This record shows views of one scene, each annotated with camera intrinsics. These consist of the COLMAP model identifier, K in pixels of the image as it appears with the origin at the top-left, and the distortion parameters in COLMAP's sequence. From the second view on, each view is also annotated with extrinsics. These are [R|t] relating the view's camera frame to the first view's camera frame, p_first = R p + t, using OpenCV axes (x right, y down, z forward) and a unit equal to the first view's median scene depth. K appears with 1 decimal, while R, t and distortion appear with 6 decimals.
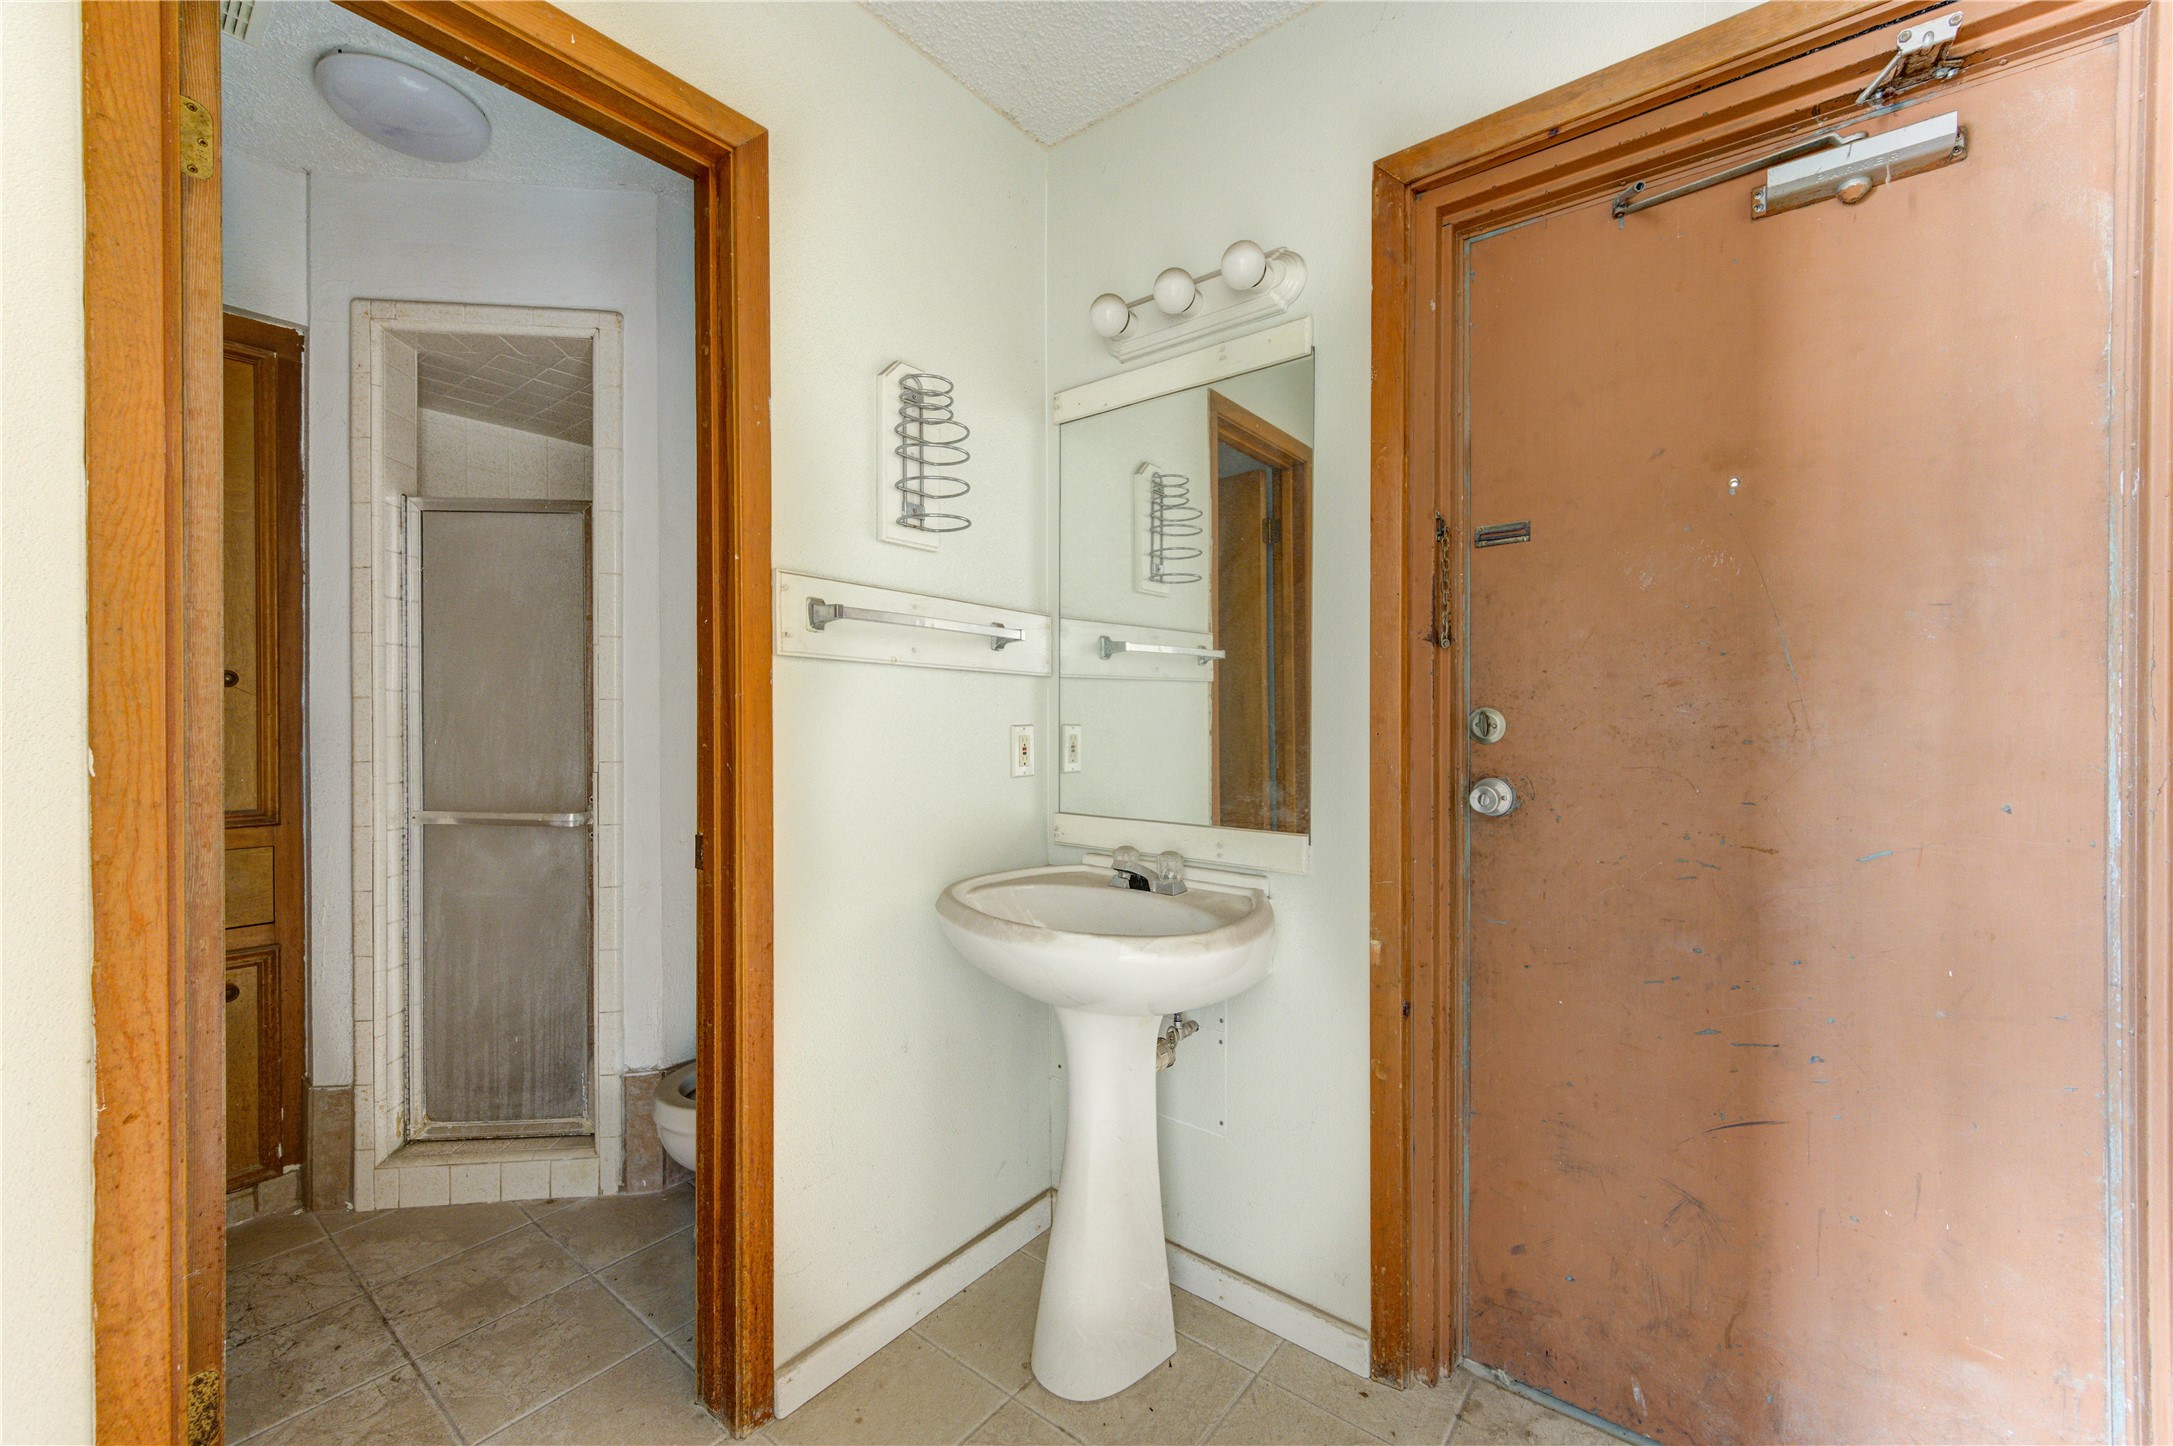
lens RADIAL K [[848.2, 0, 1100.0], [0, 848.2, 723.4], [0, 0, 1]] dist [0.001245, -0.000488]
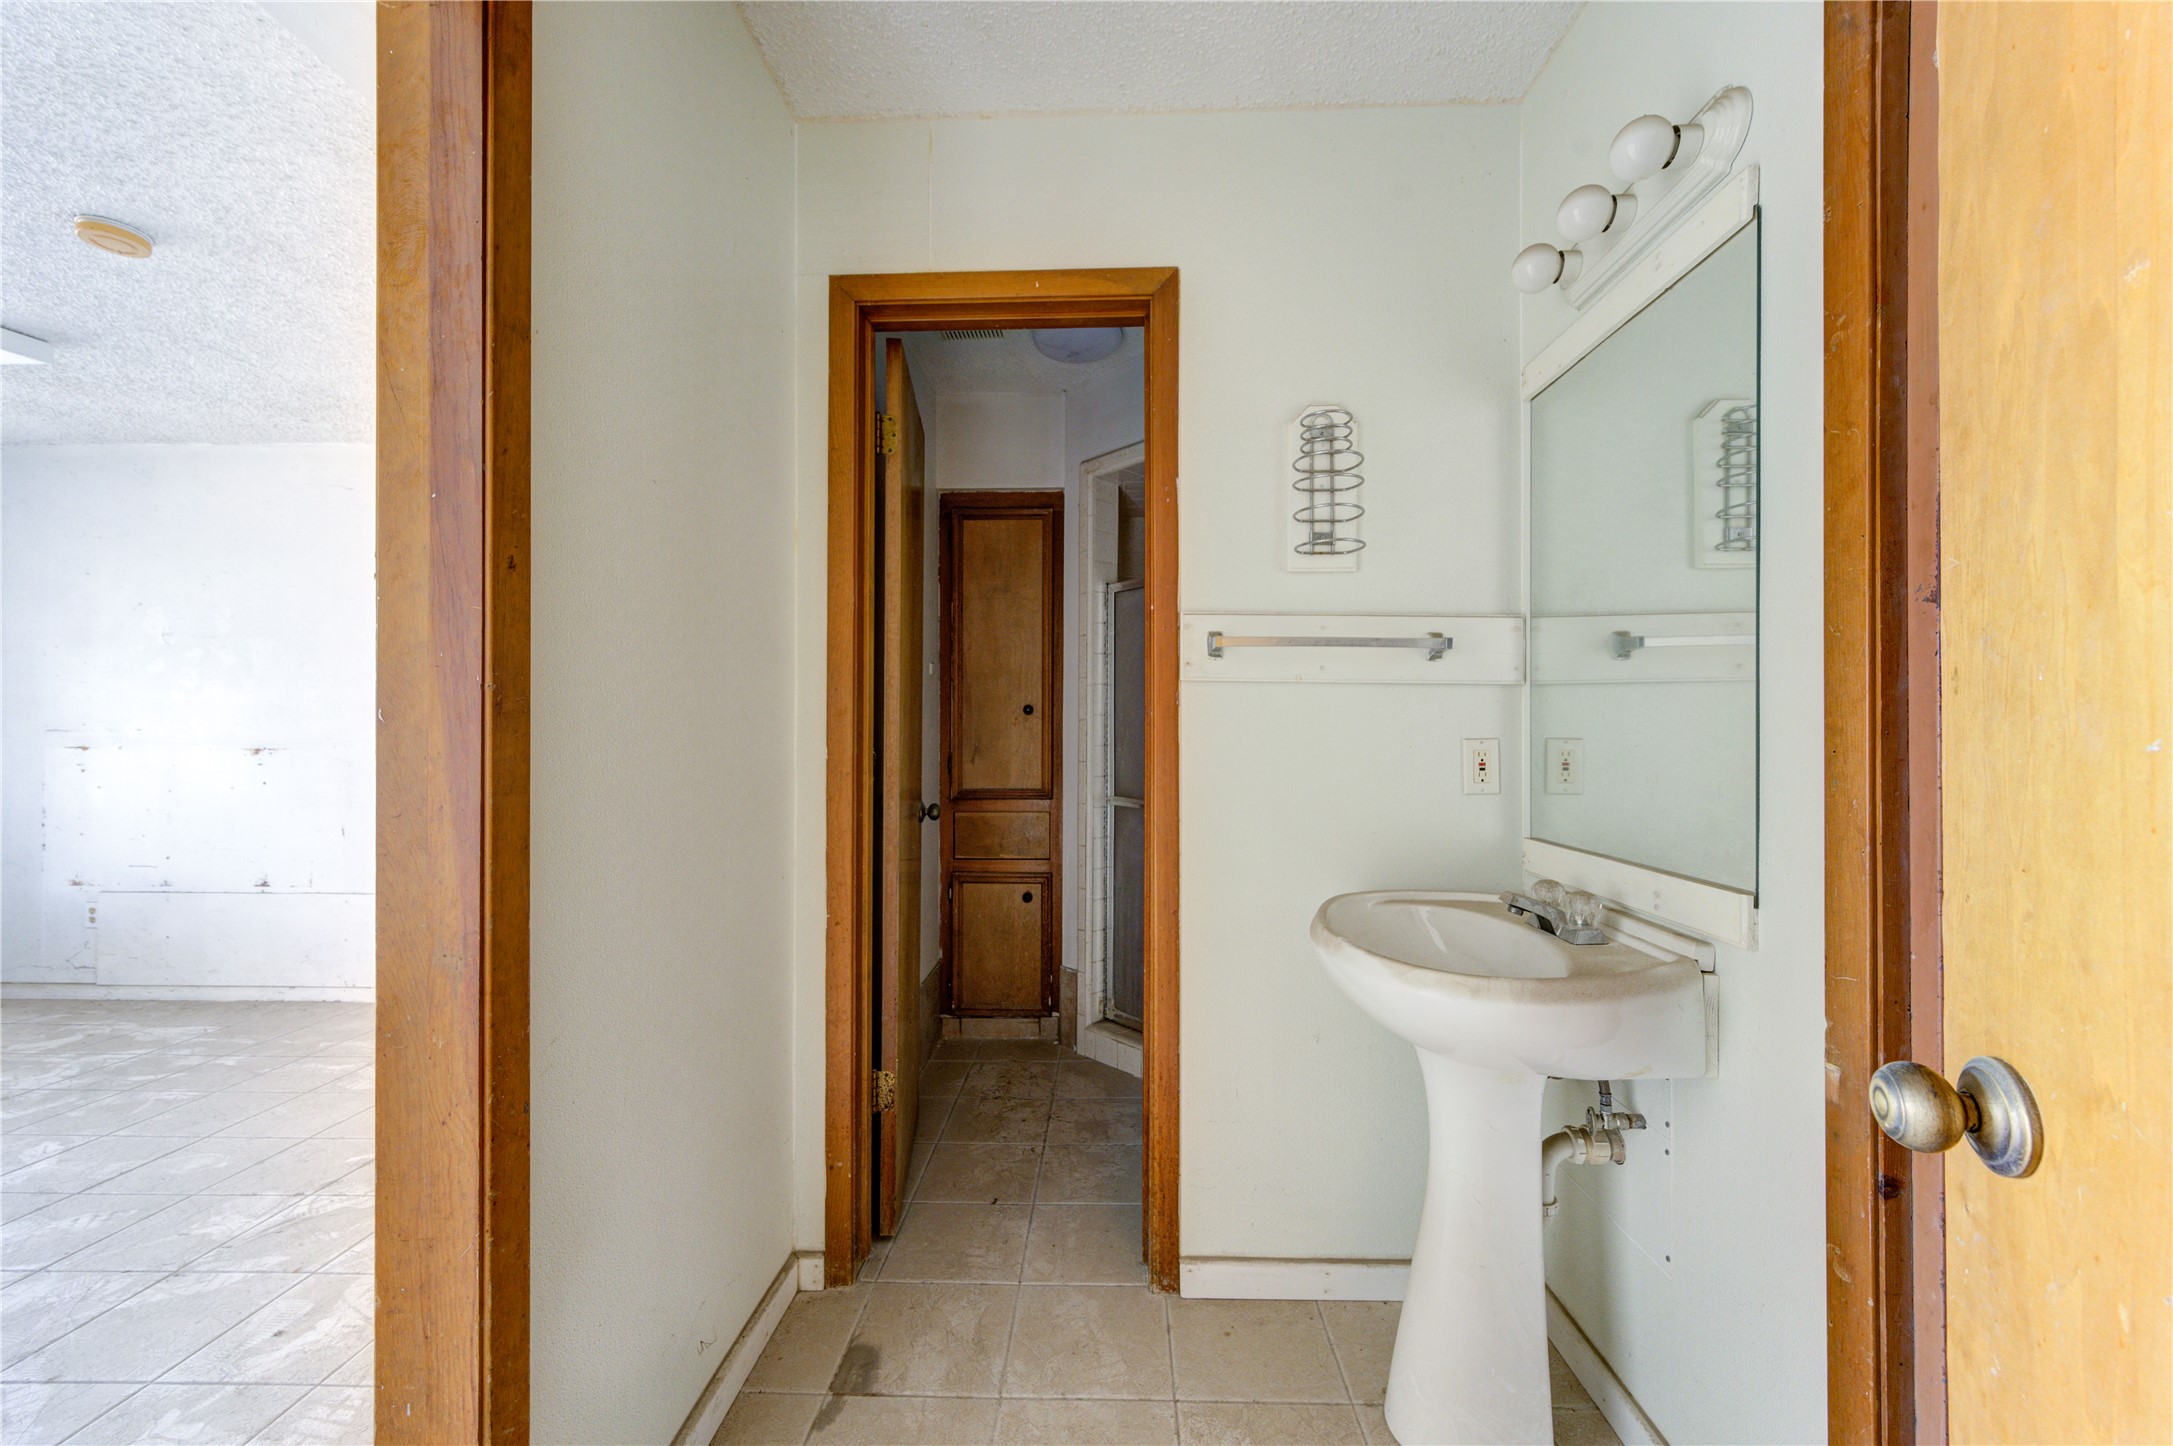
lens RADIAL K [[848.2, 0, 1117.3], [0, 848.2, 730.0], [0, 0, 1]] dist [0.001245, -0.000488]
pose [[0.605869, -0.005515, -0.795545, 0.422945], [-0.004464, 0.999937, -0.010331, 0.004187], [0.795552, 0.009811, 0.605806, 0.127512]]
